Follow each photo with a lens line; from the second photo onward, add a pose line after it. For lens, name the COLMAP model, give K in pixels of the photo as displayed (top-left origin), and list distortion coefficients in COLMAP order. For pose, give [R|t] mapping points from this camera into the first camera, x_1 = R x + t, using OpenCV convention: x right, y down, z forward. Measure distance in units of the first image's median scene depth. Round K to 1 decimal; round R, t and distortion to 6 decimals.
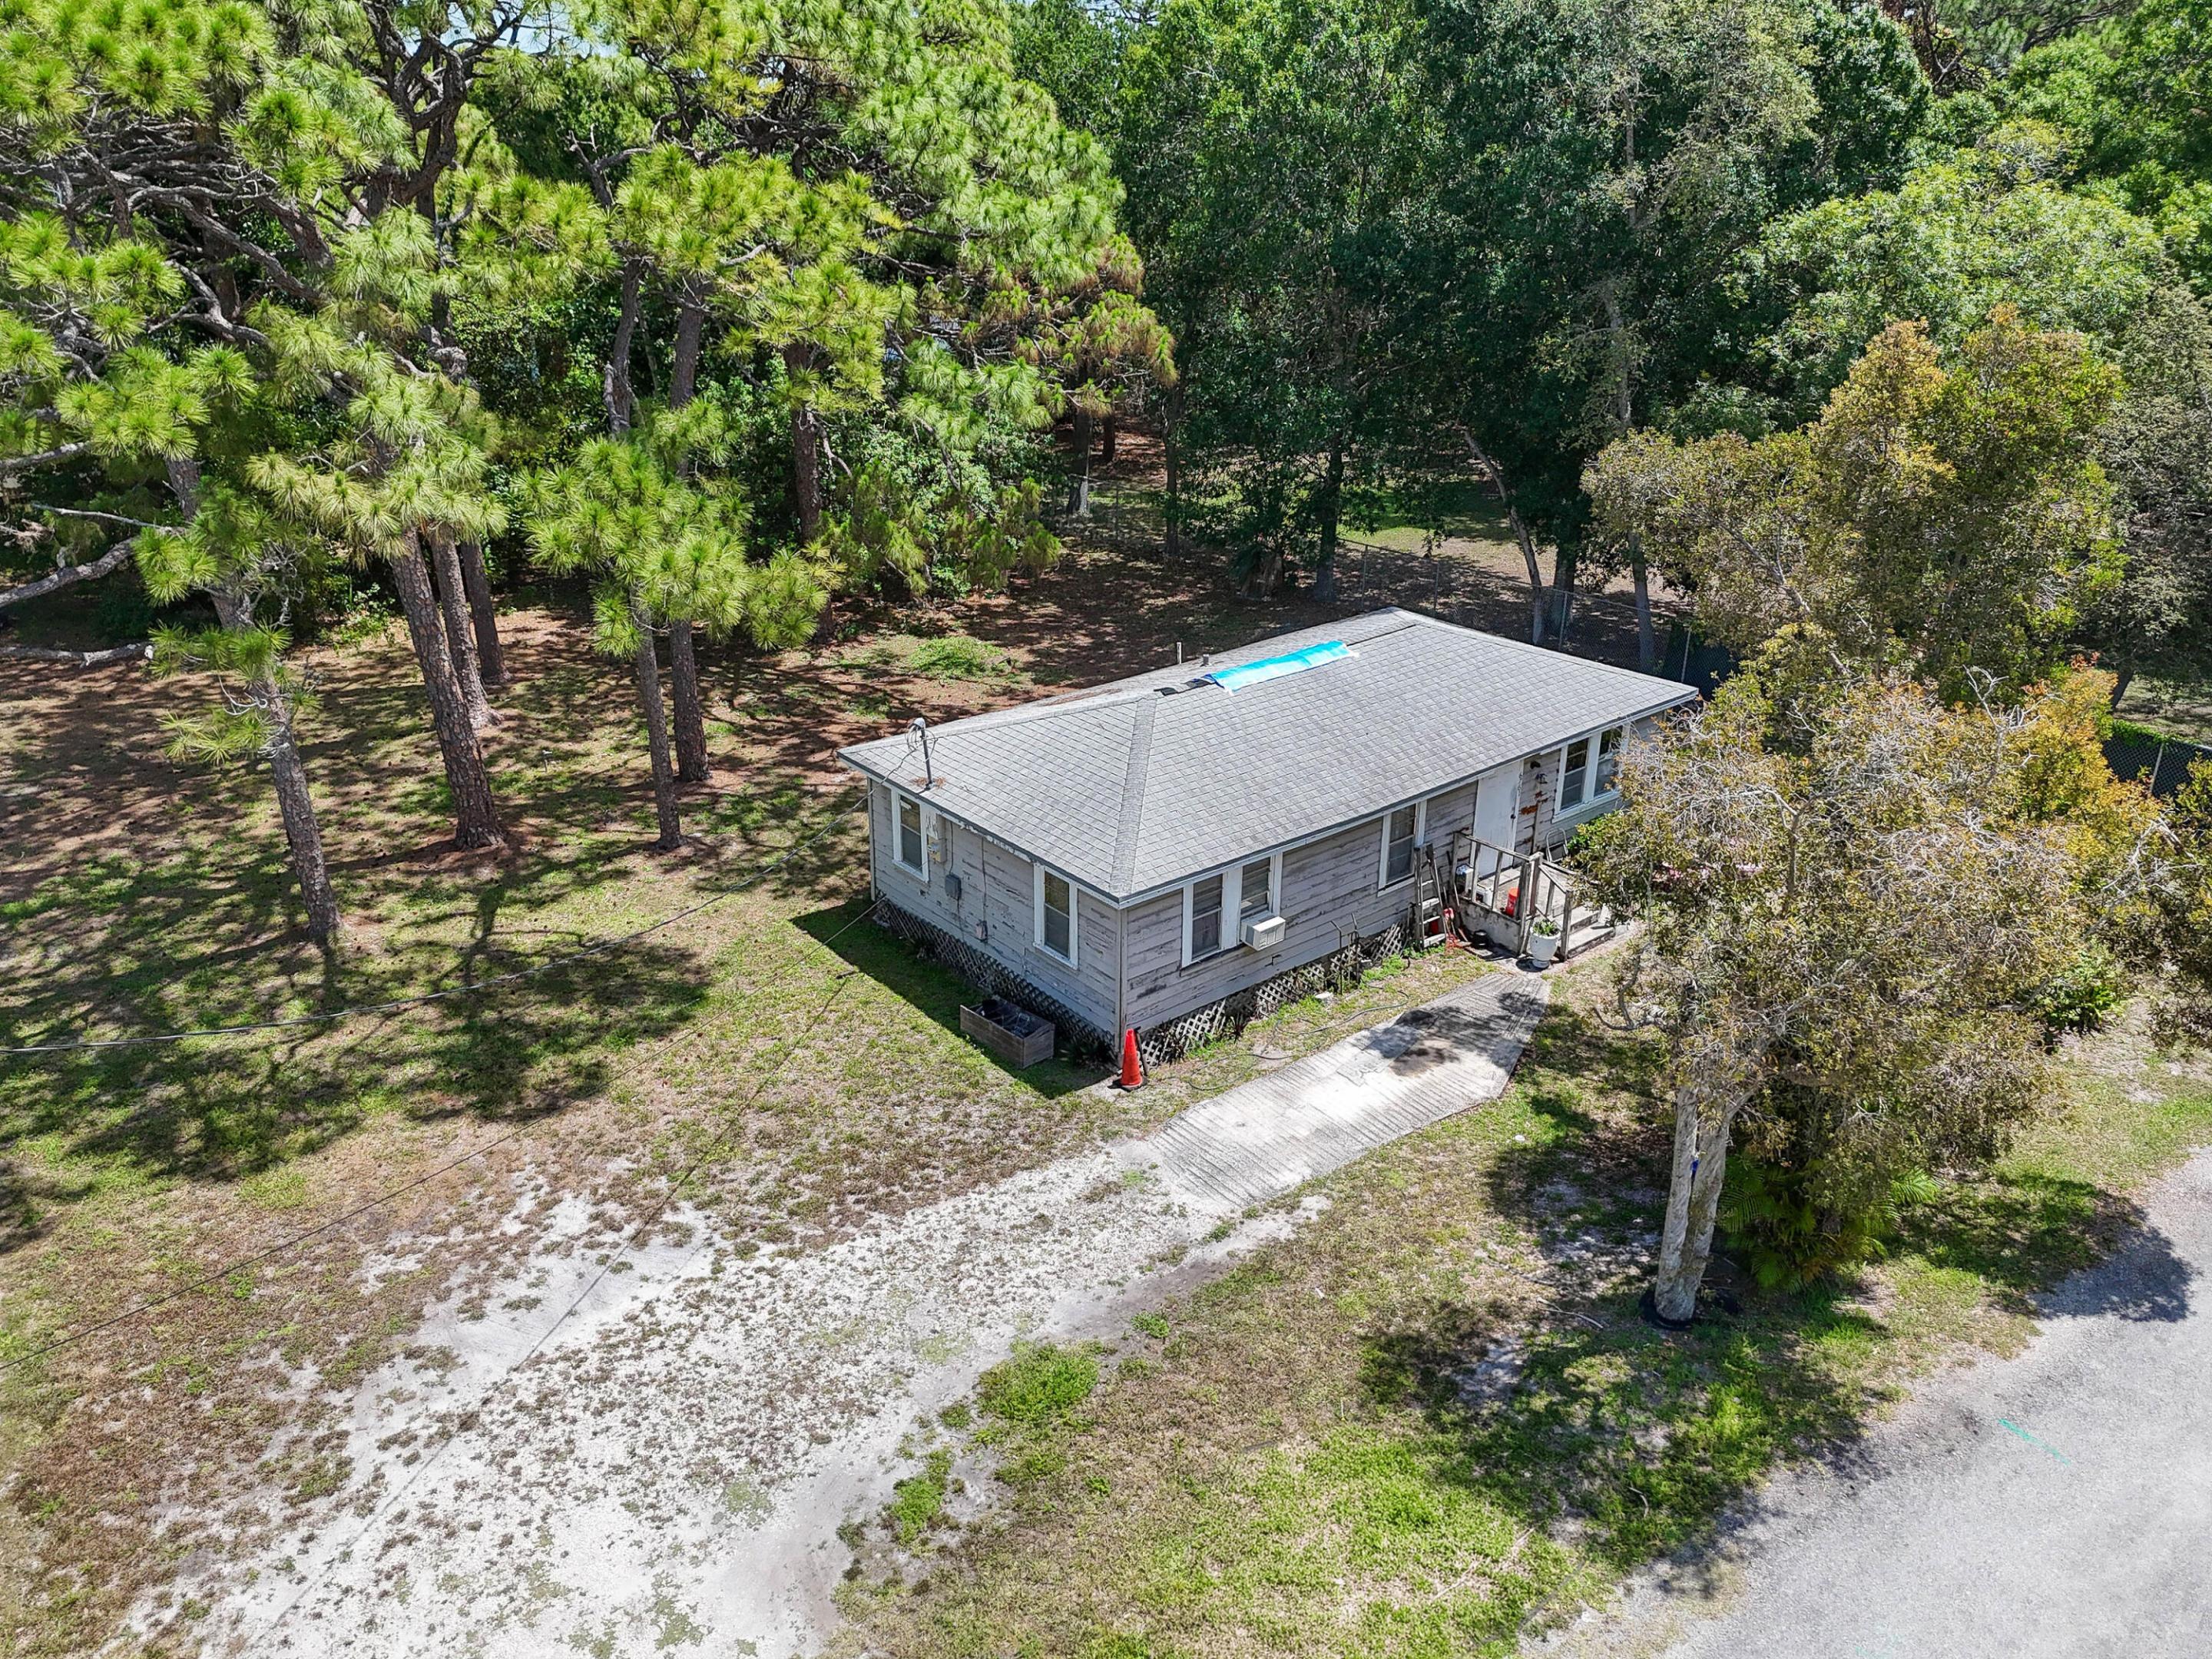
lens RADIAL K [[1640.9, 0, 1116.4], [0, 1640.9, 808.6], [0, 0, 1]] dist [0.078836, -0.064004]
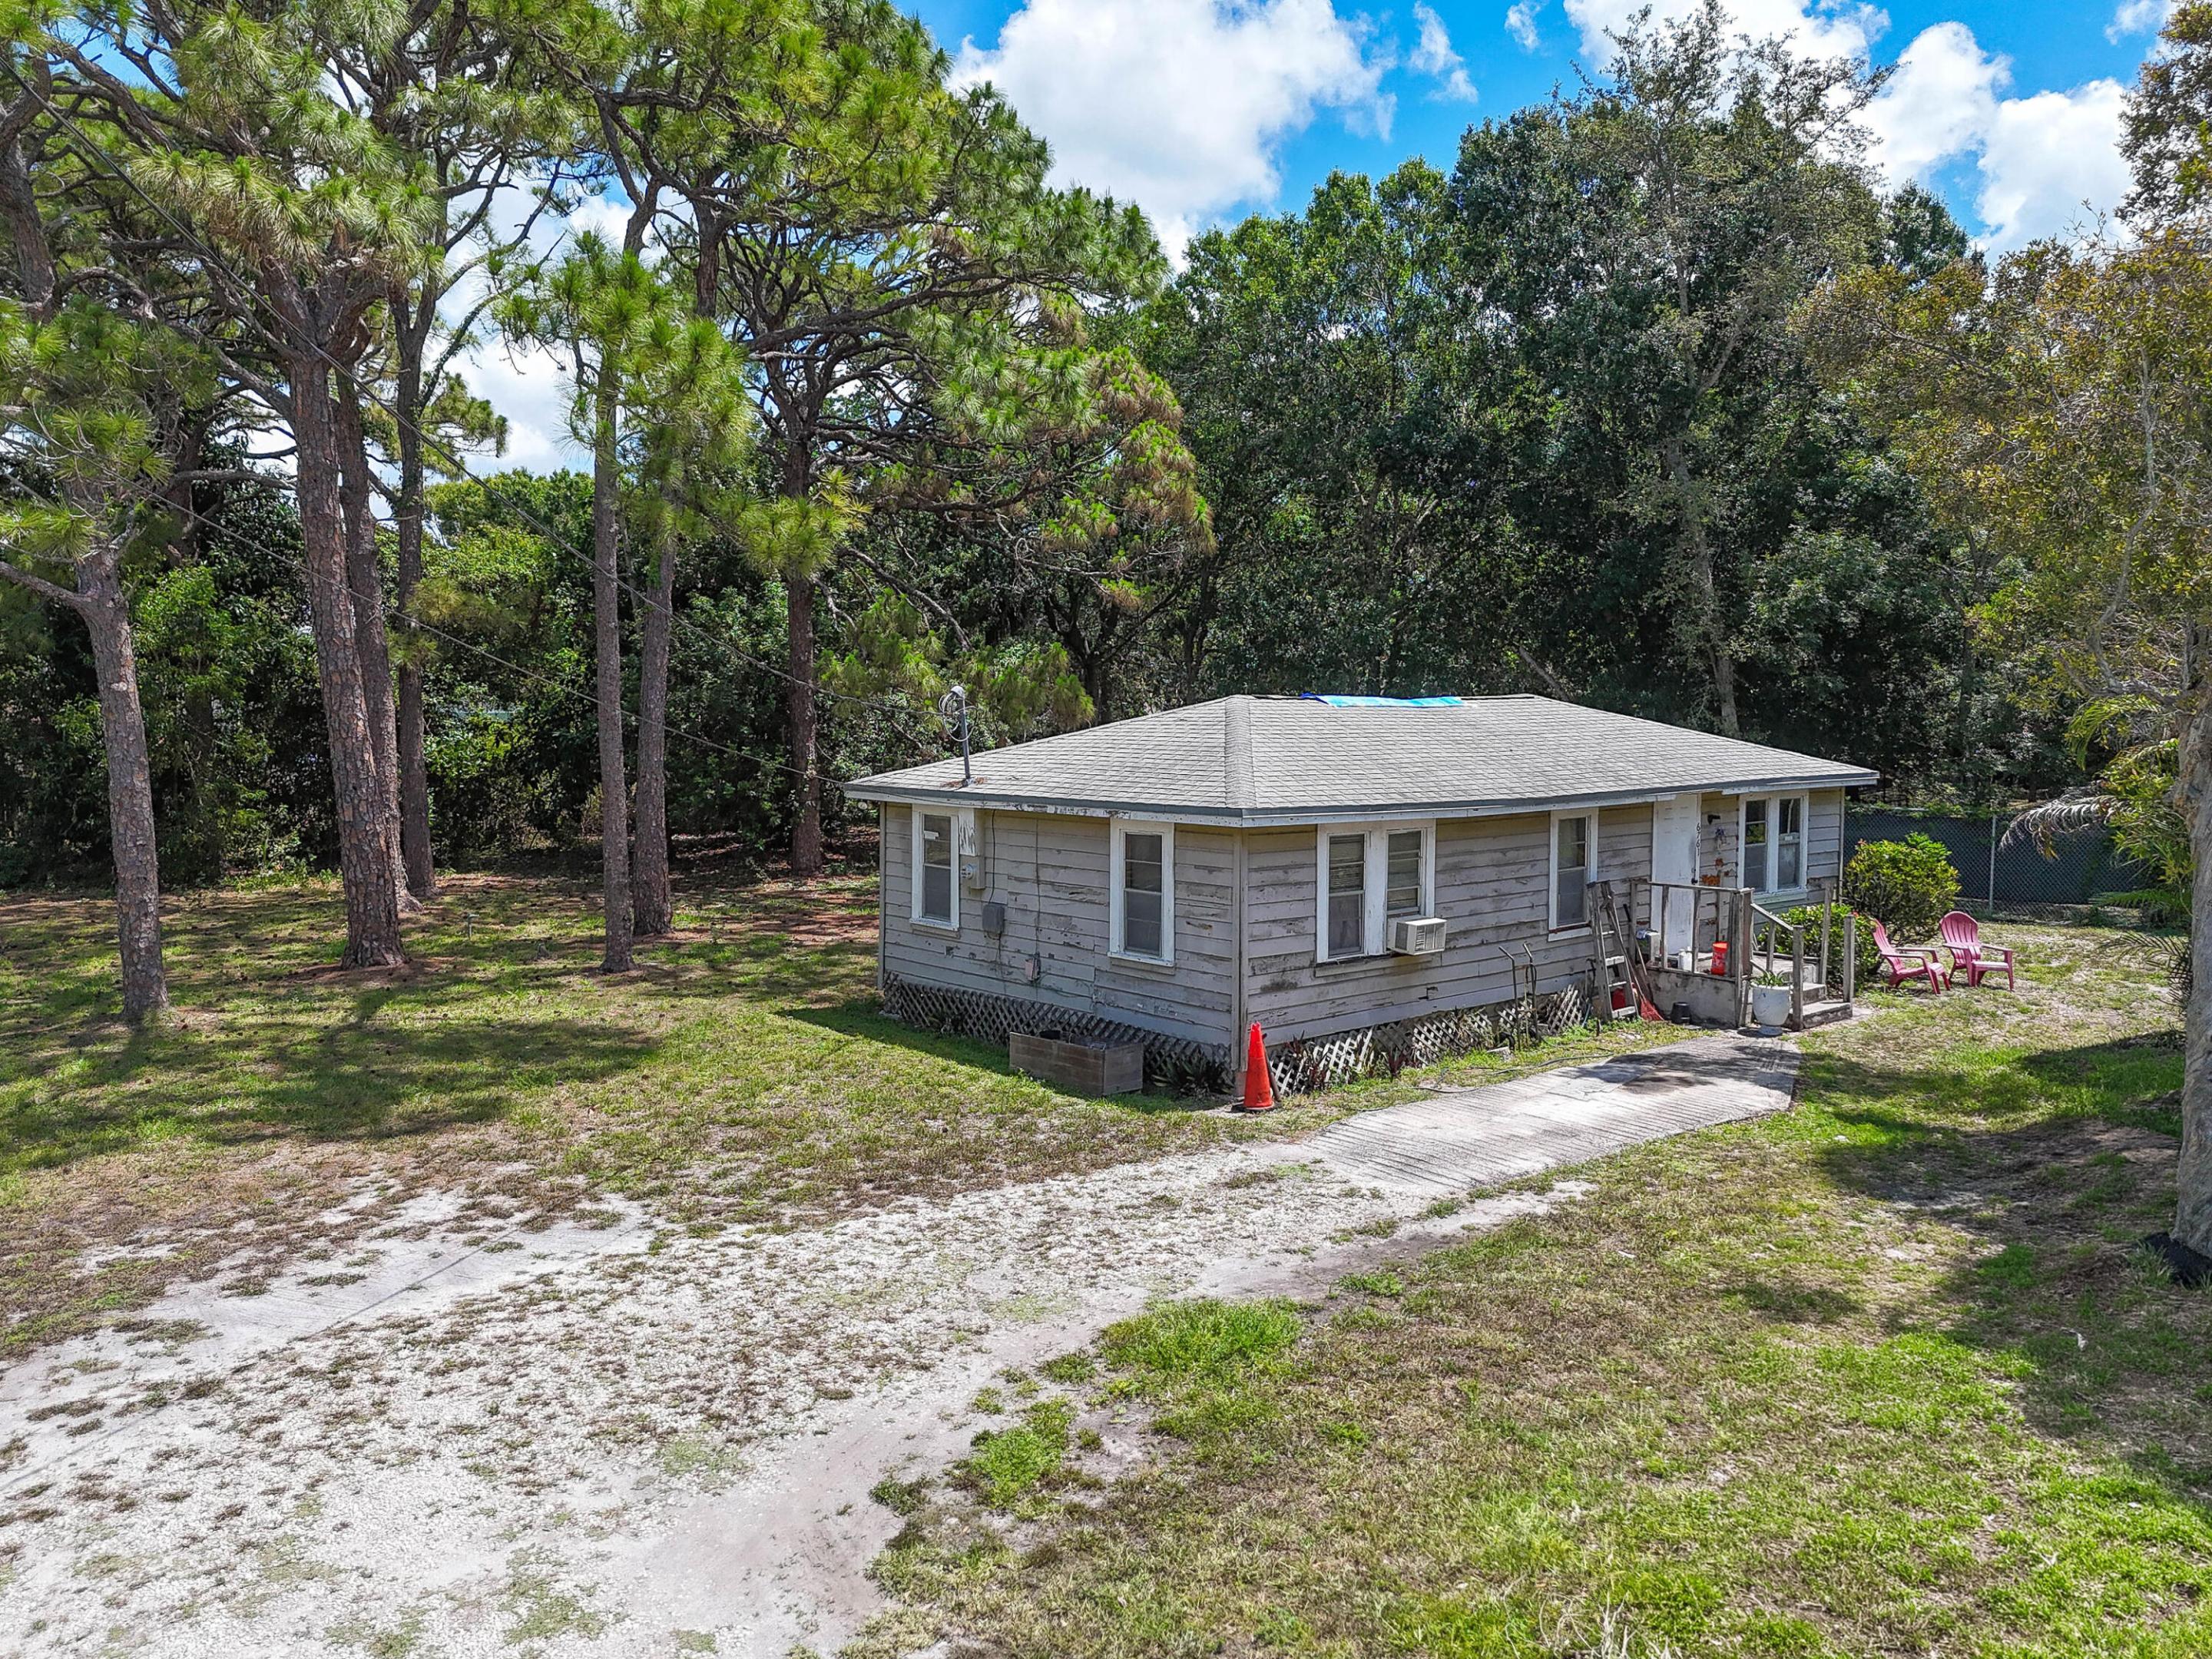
lens RADIAL K [[1647.1, 0, 1116.9], [0, 1647.1, 804.1], [0, 0, 1]] dist [0.060936, -0.041699]
pose [[0.999582, -0.005430, 0.028394, -0.077374], [0.014531, 0.943476, -0.331123, 0.301548], [-0.024991, 0.331397, 0.943160, 0.318957]]
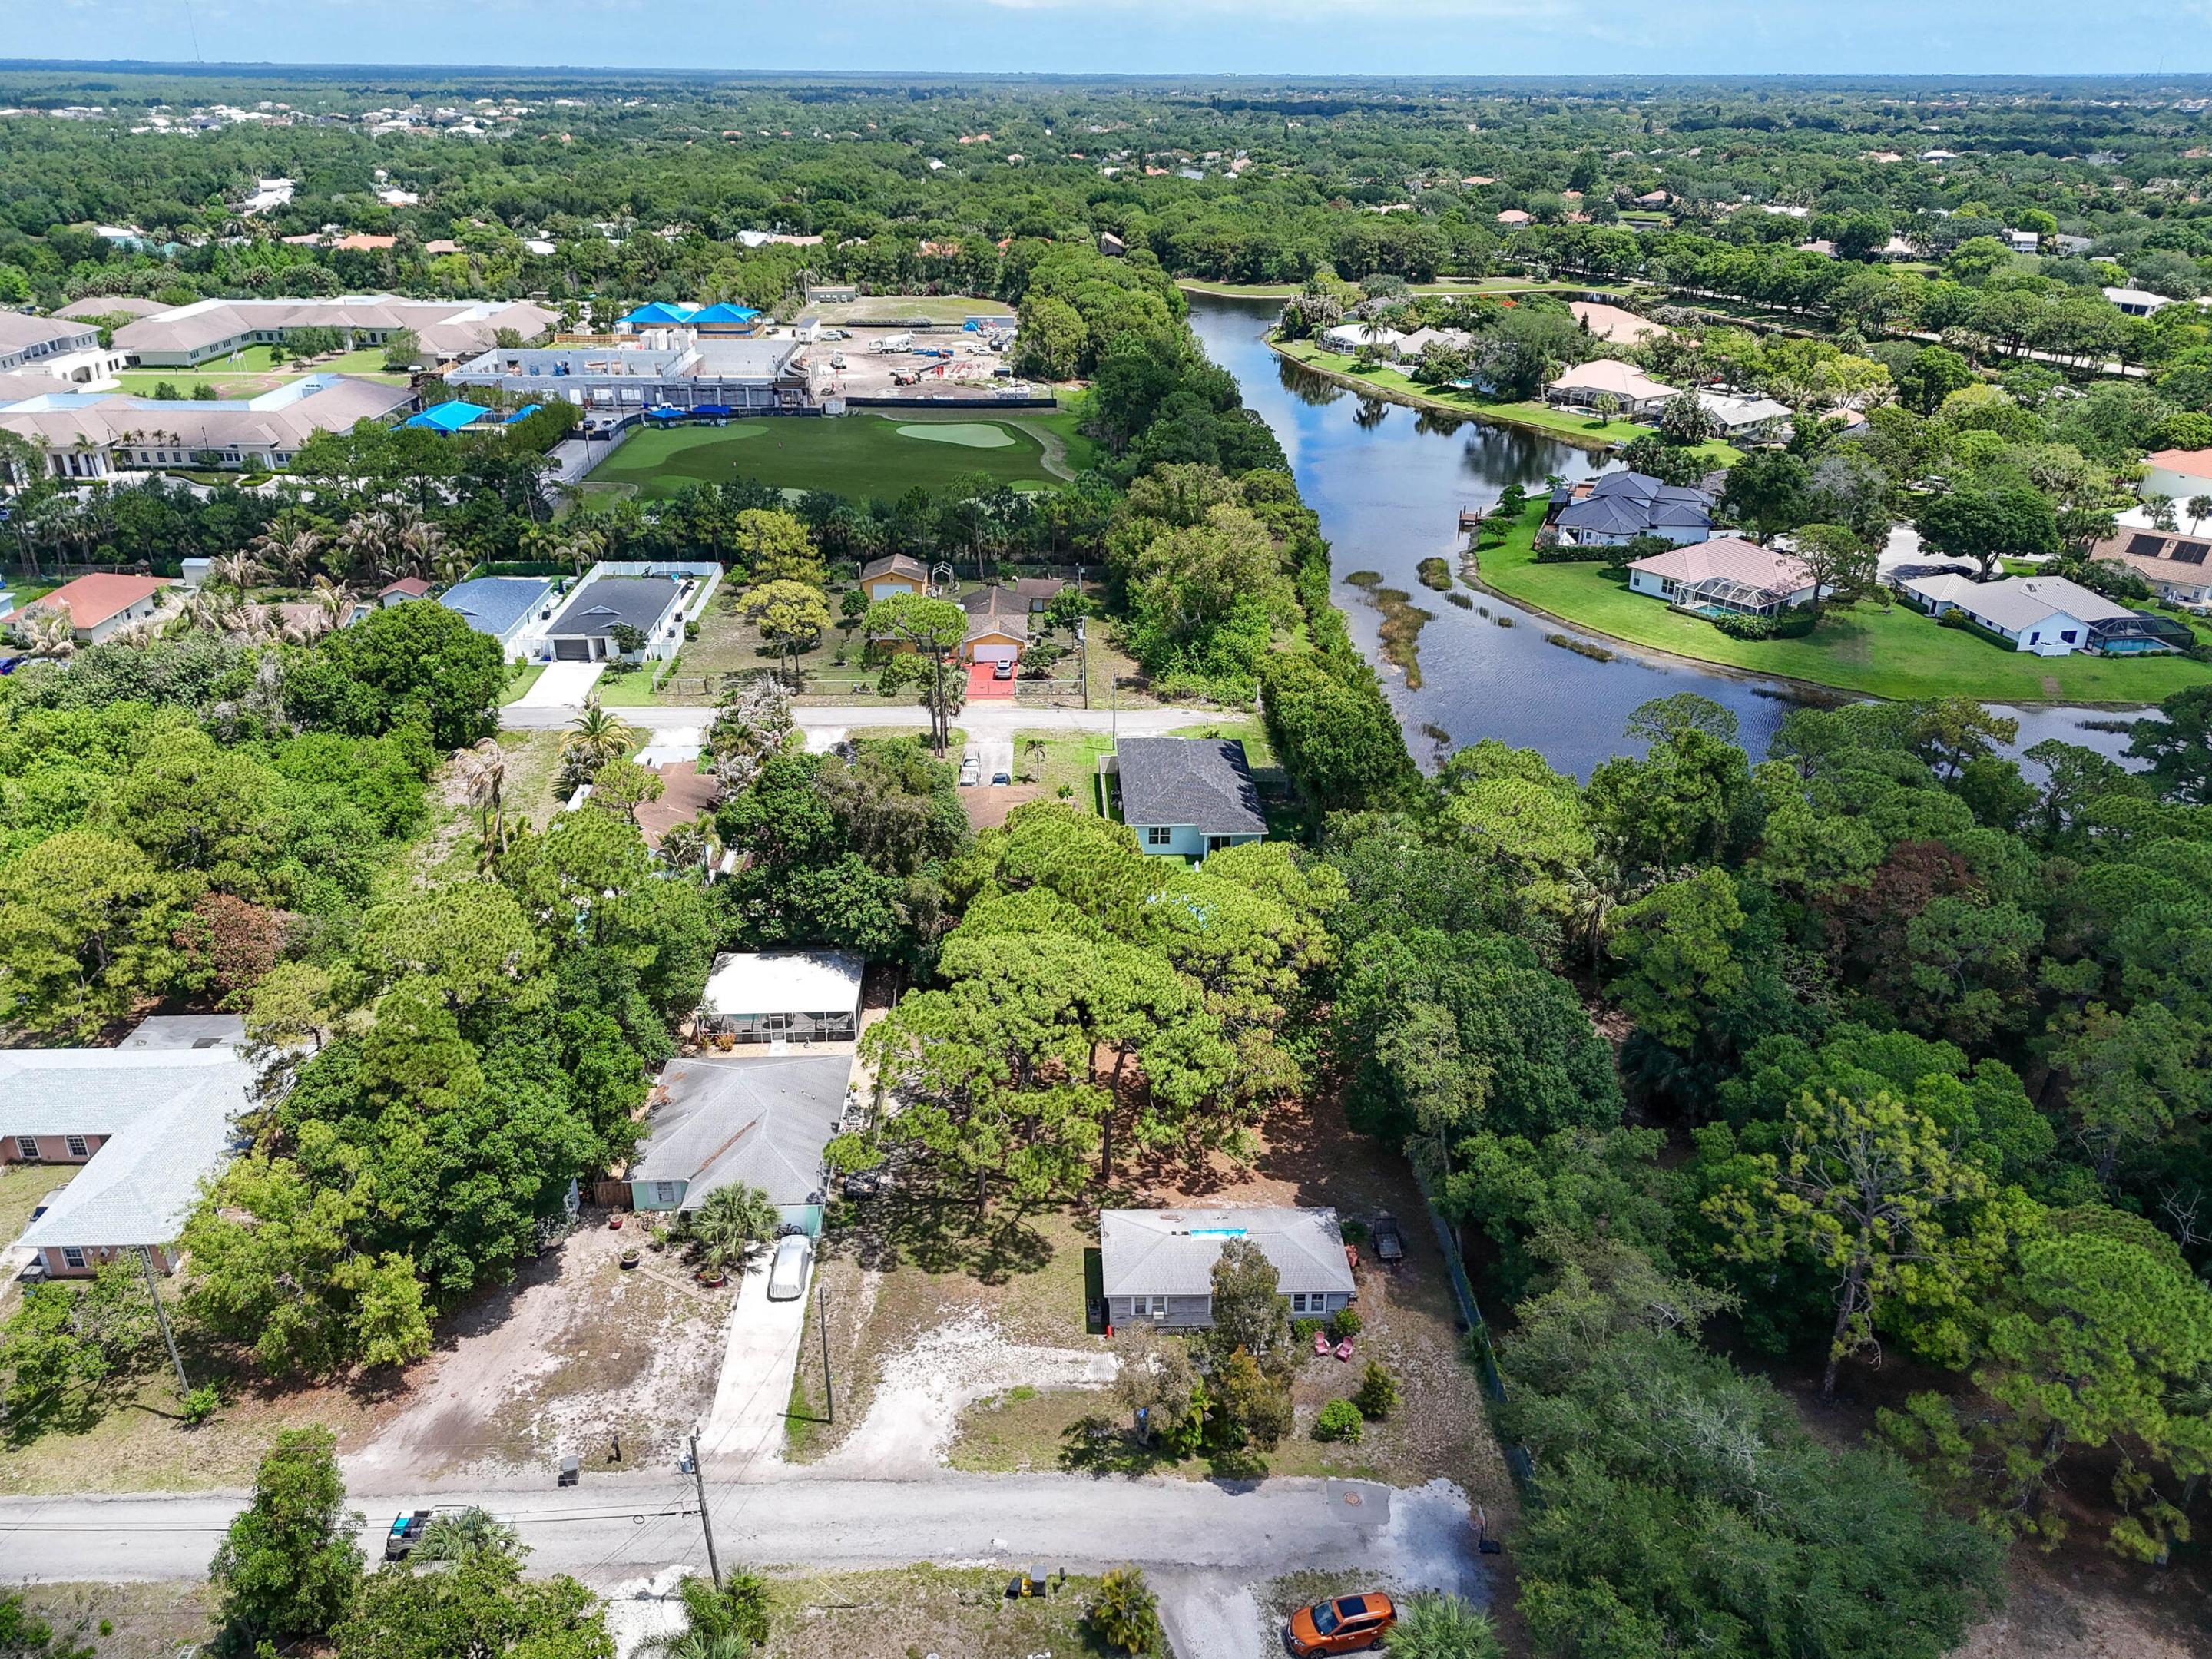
lens RADIAL K [[1640.9, 0, 1116.4], [0, 1640.9, 808.6], [0, 0, 1]] dist [0.078836, -0.064004]
pose [[0.791444, 0.249695, -0.557915, 2.042674], [-0.241112, 0.966276, 0.090421, -1.512178], [0.561677, 0.062957, 0.824958, -2.472762]]
